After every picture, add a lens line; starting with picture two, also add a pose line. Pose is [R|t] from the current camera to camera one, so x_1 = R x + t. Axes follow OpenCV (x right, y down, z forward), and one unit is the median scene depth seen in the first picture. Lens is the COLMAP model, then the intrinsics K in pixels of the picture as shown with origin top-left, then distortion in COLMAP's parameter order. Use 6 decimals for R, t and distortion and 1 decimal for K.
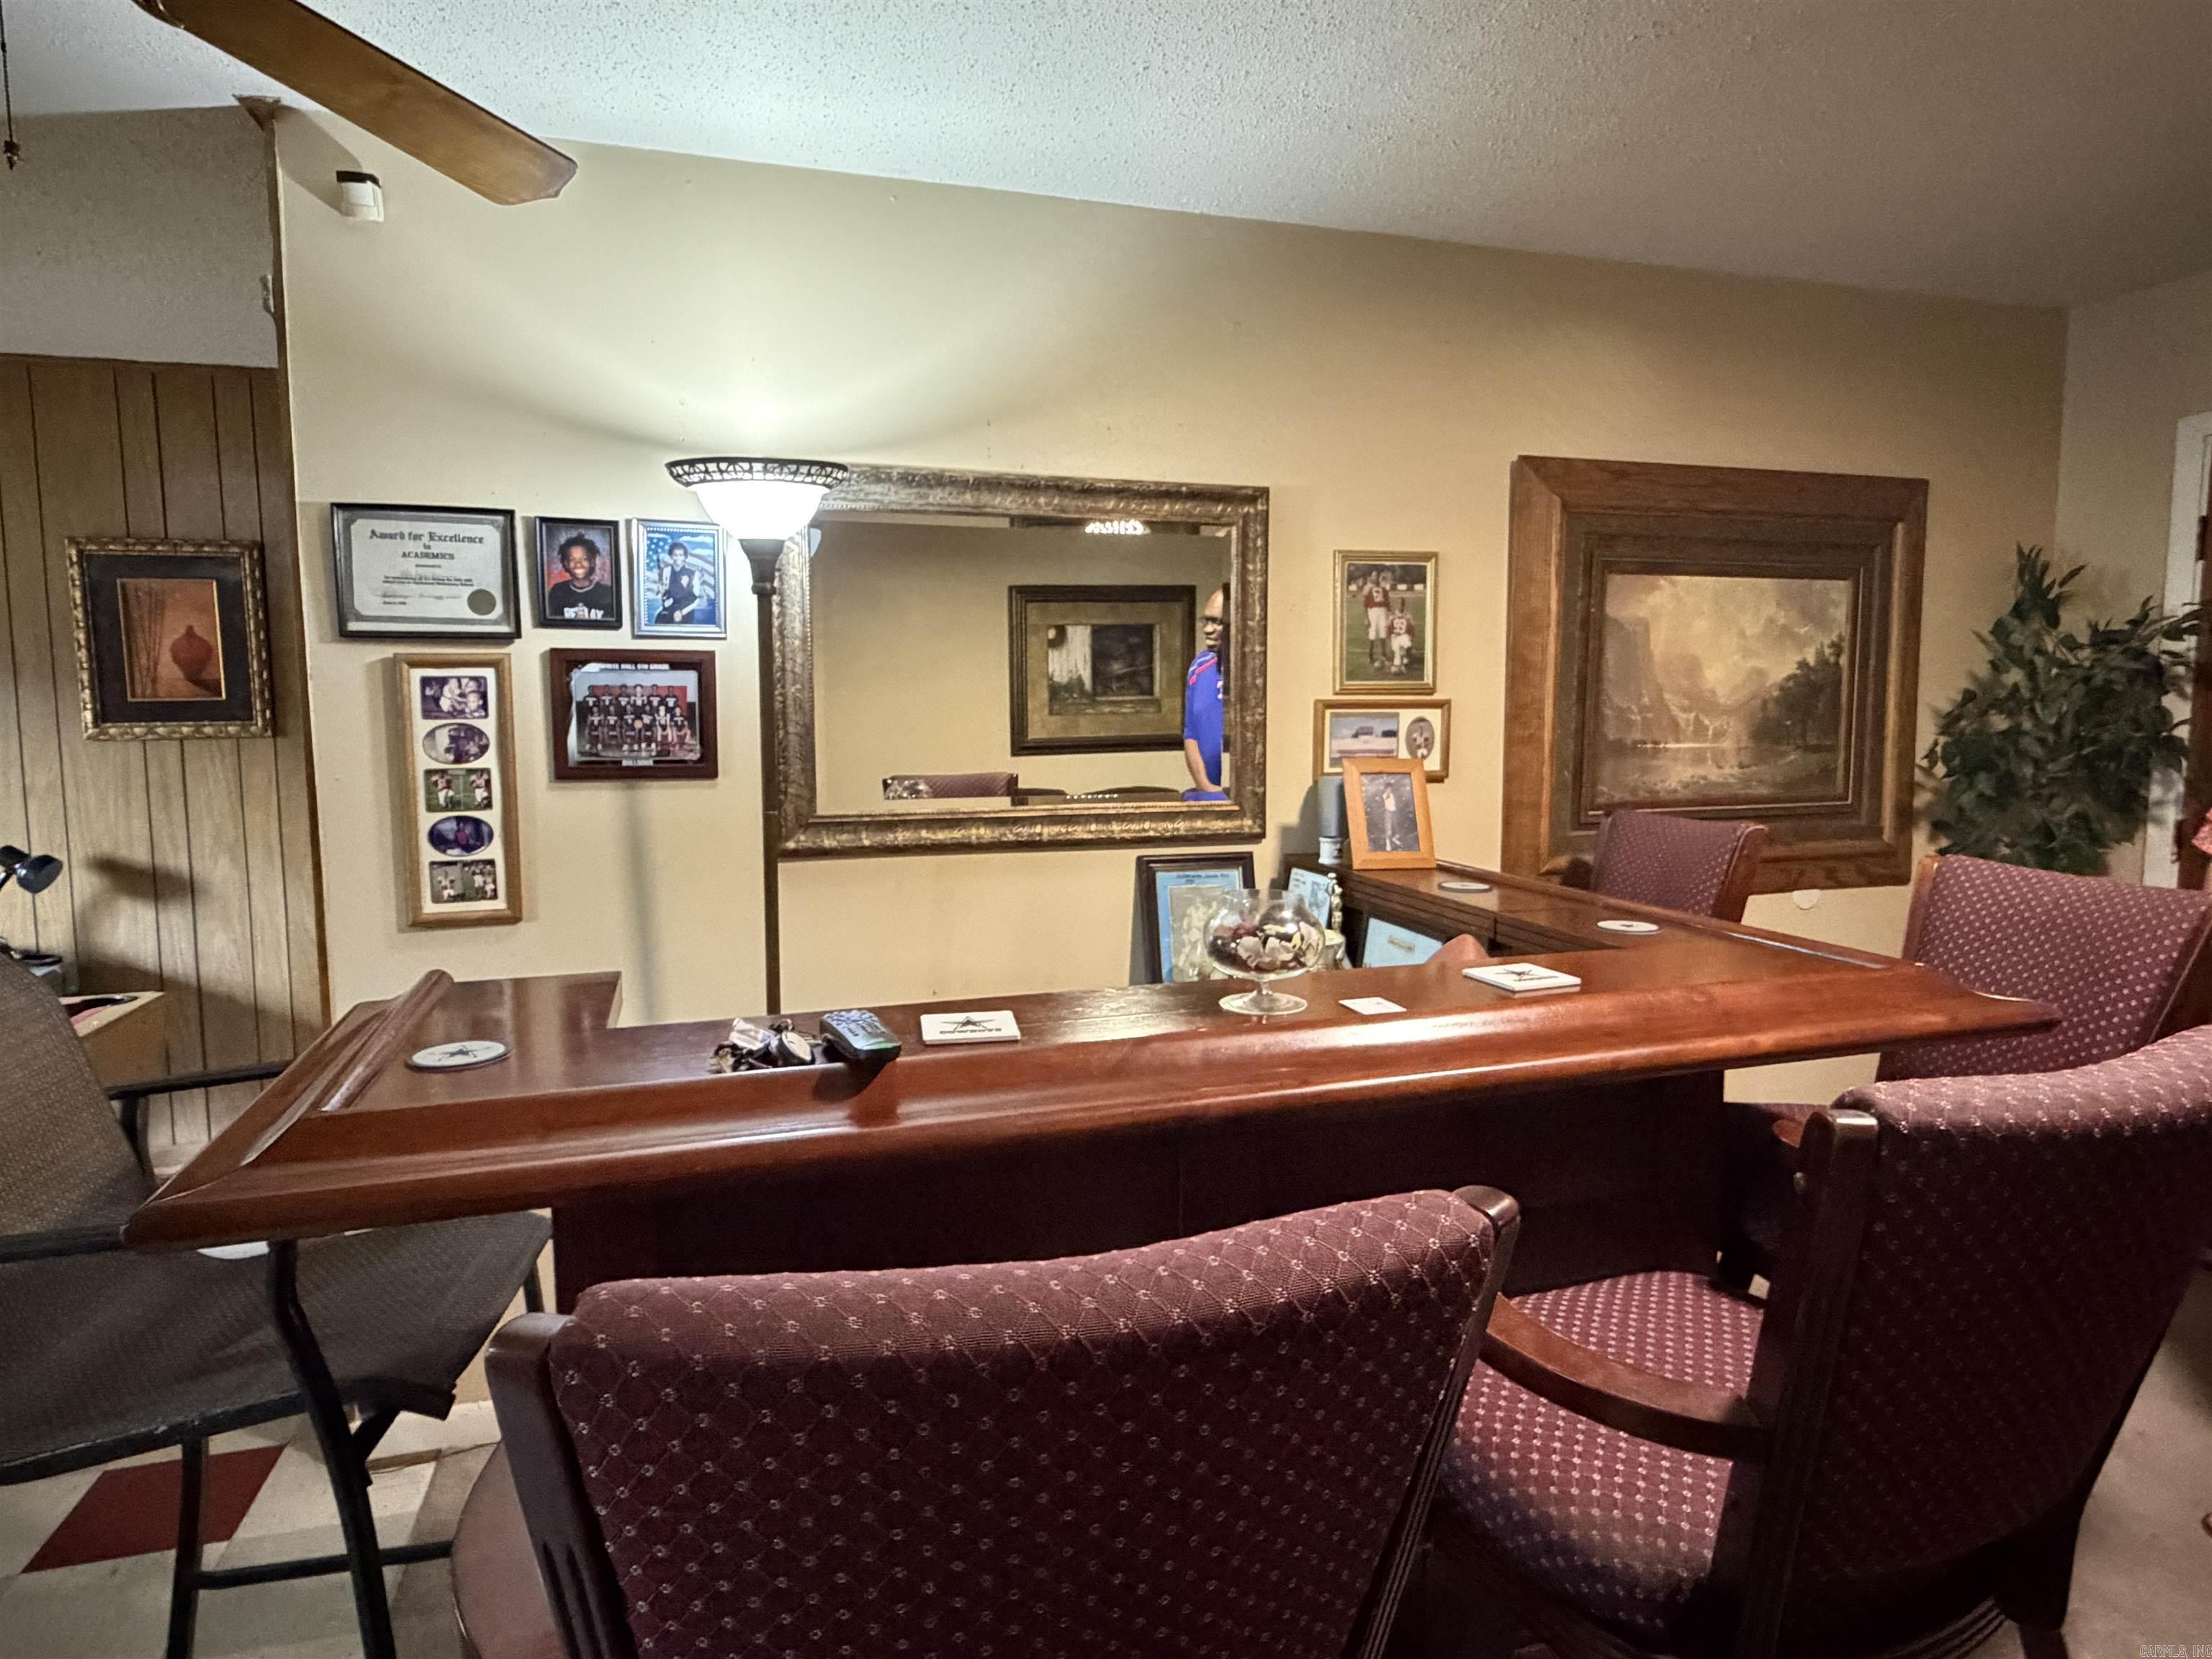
lens RADIAL K [[1290.9, 0, 1108.2], [0, 1290.9, 823.6], [0, 0, 1]] dist [-0.002149, 0.001381]
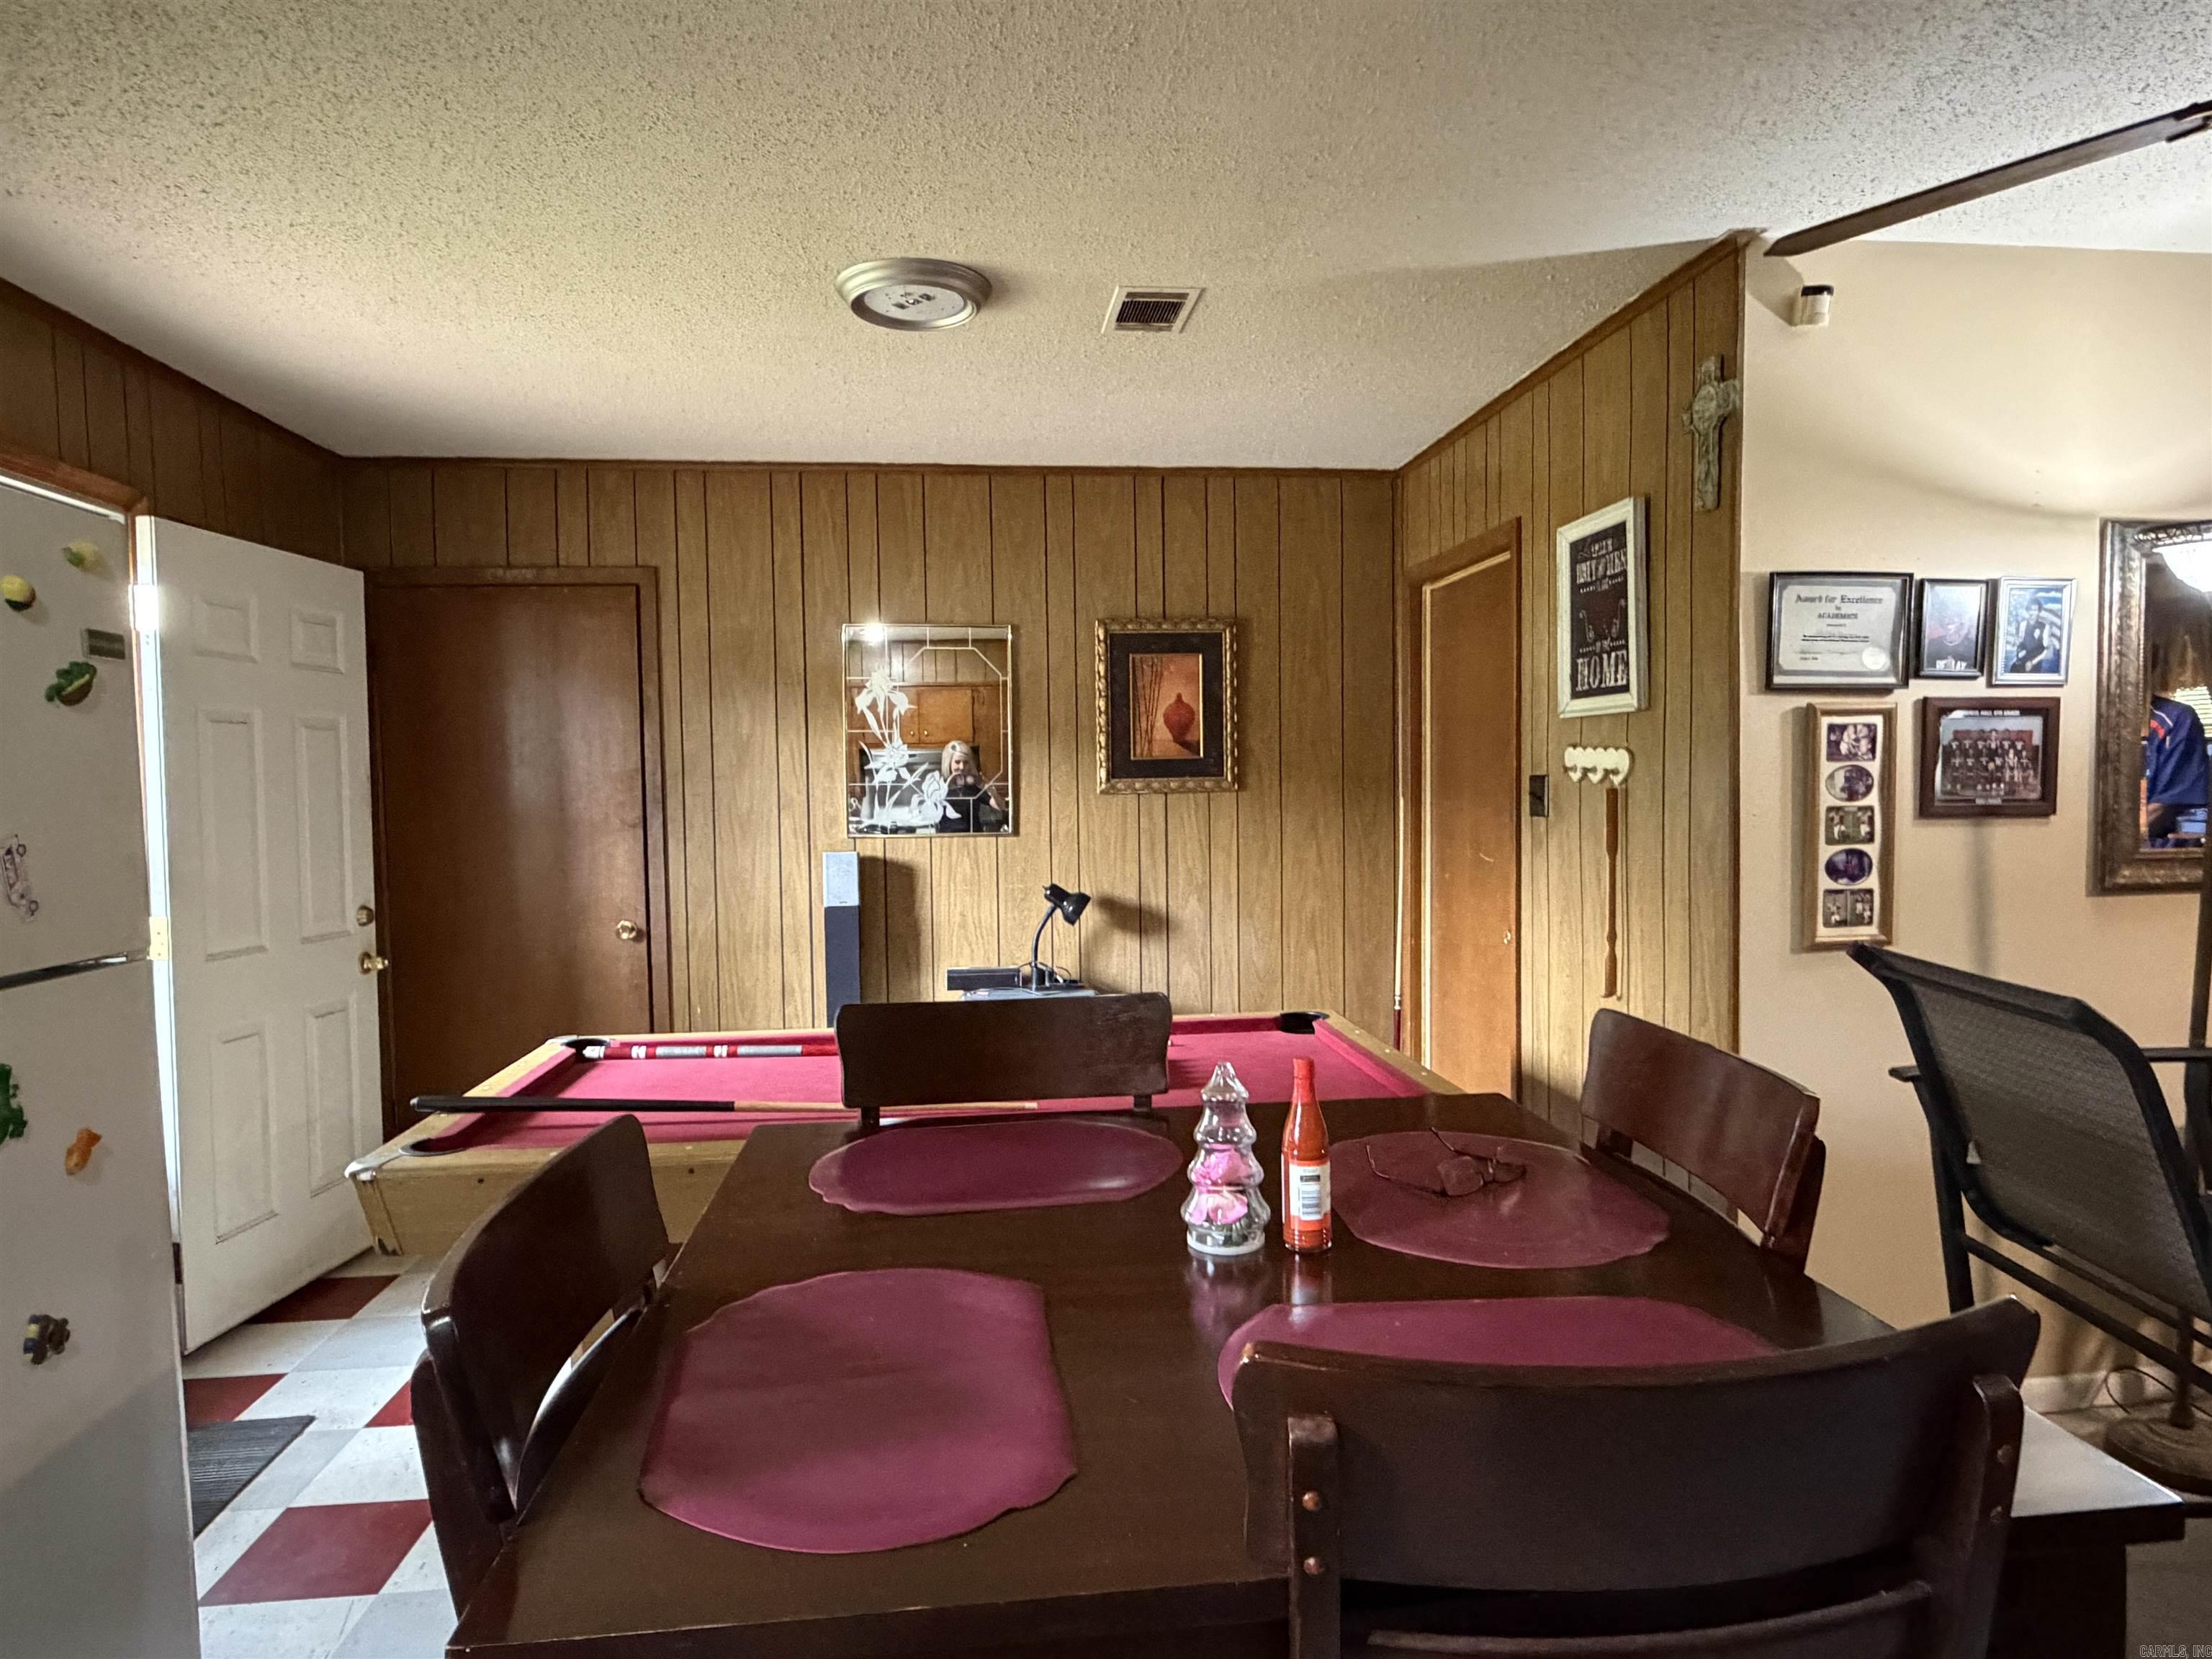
lens RADIAL K [[1290.9, 0, 1104.6], [0, 1290.9, 832.6], [0, 0, 1]] dist [-0.002149, 0.001381]
pose [[0.982026, 0.000903, -0.188742, -0.894603], [-0.009852, 0.998871, -0.046482, 0.036783], [0.188486, 0.047506, 0.980926, -0.200921]]
